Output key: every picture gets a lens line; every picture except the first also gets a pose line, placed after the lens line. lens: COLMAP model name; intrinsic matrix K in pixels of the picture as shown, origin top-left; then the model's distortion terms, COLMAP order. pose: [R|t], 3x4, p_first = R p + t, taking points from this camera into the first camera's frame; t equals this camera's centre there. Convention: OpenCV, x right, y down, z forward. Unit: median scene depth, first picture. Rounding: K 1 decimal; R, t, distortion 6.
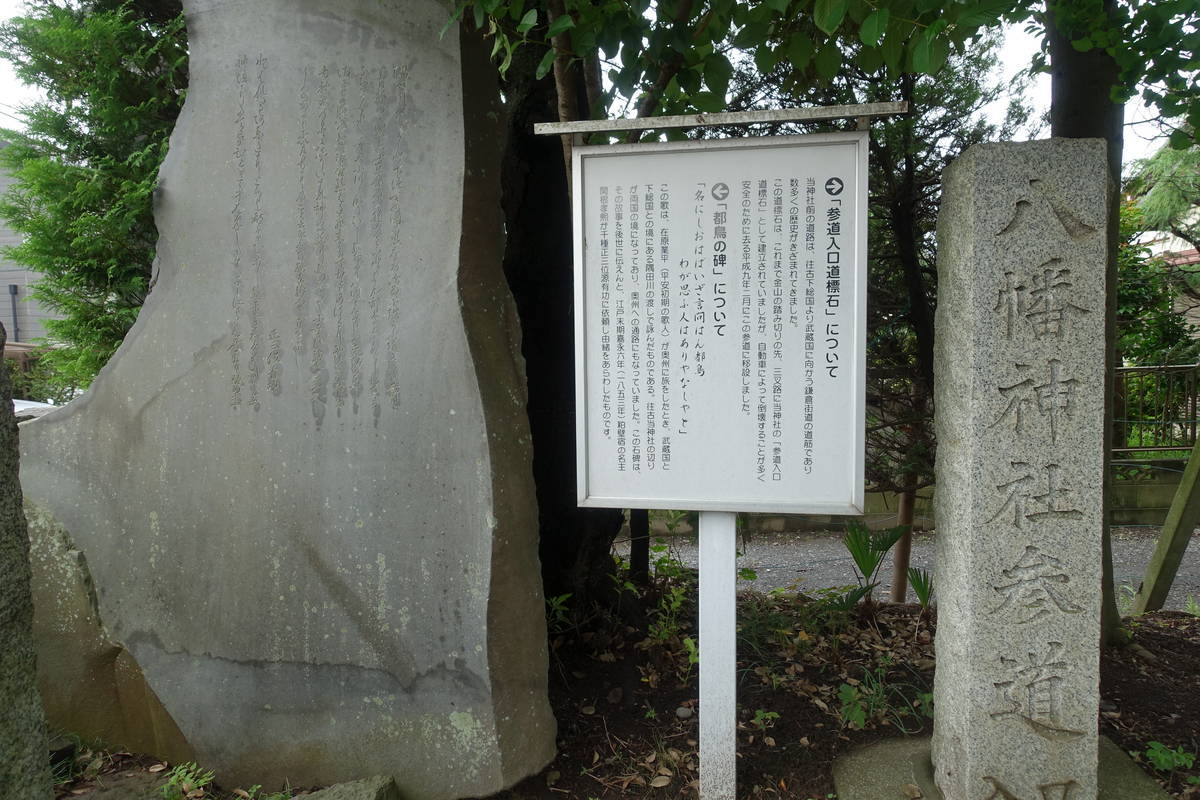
lens RADIAL K [[821.1, 0, 601.1], [0, 821.1, 403.2], [0, 0, 1]] dist [-0.003006, 0.000218]
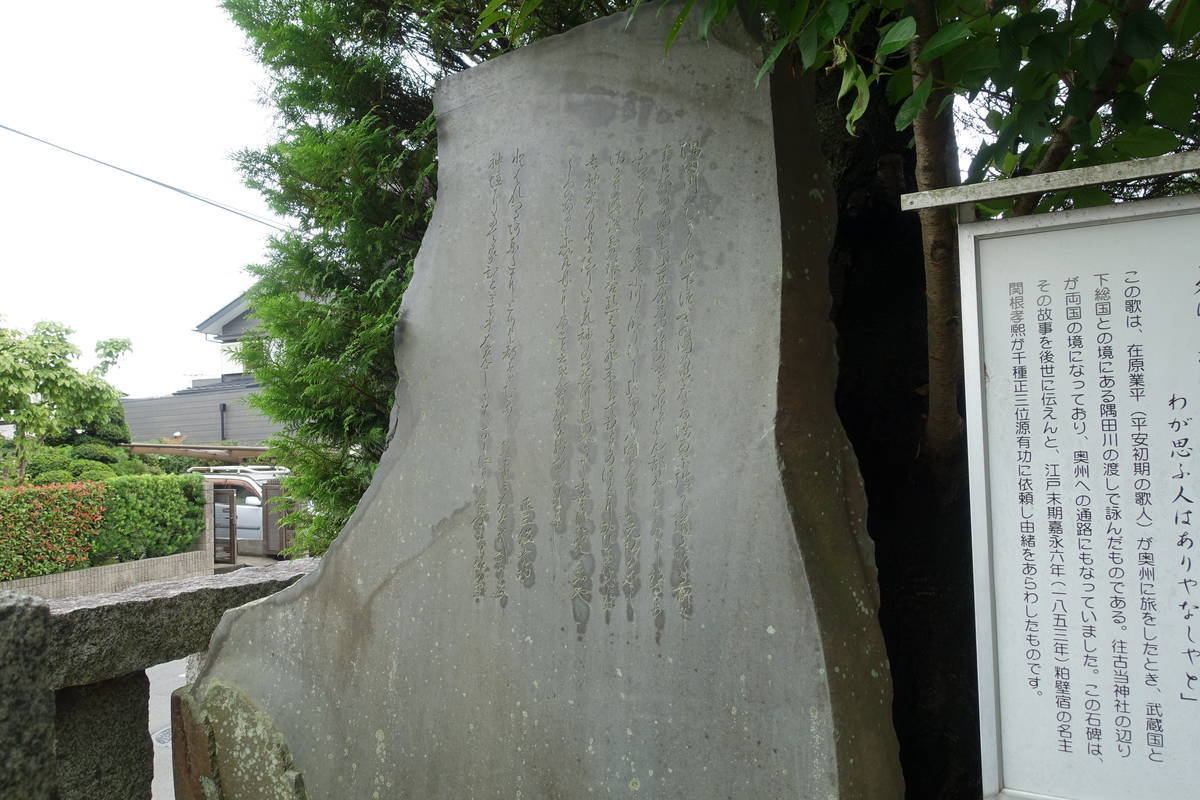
lens RADIAL K [[821.1, 0, 601.1], [0, 821.1, 403.2], [0, 0, 1]] dist [-0.003006, 0.000218]
pose [[0.950533, -0.026017, -0.309531, -0.101195], [-0.008193, 0.994040, -0.108712, -0.098009], [0.310515, 0.105870, 0.944655, 0.310390]]
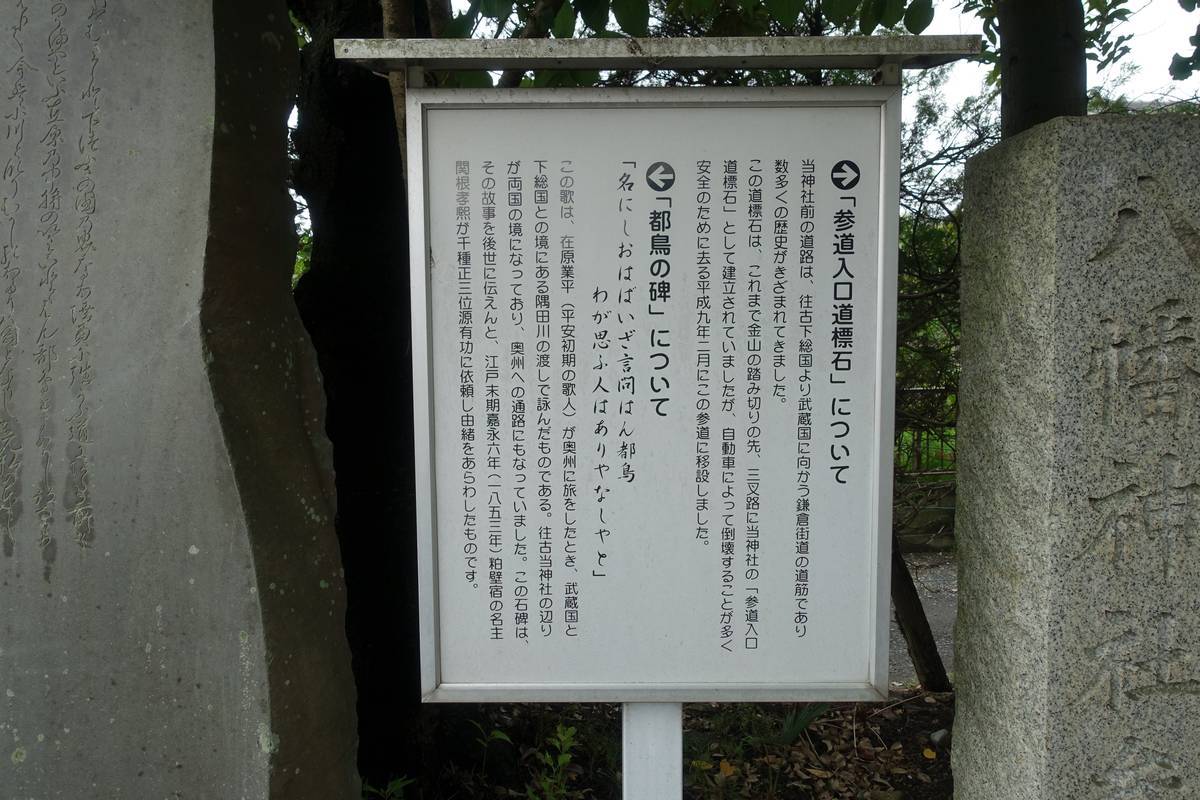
lens RADIAL K [[821.1, 0, 601.1], [0, 821.1, 403.2], [0, 0, 1]] dist [-0.003006, 0.000218]
pose [[0.983059, -0.009979, 0.183019, -0.007769], [0.009902, 0.999950, 0.001333, -0.087940], [-0.183024, 0.000502, 0.983108, 0.393258]]
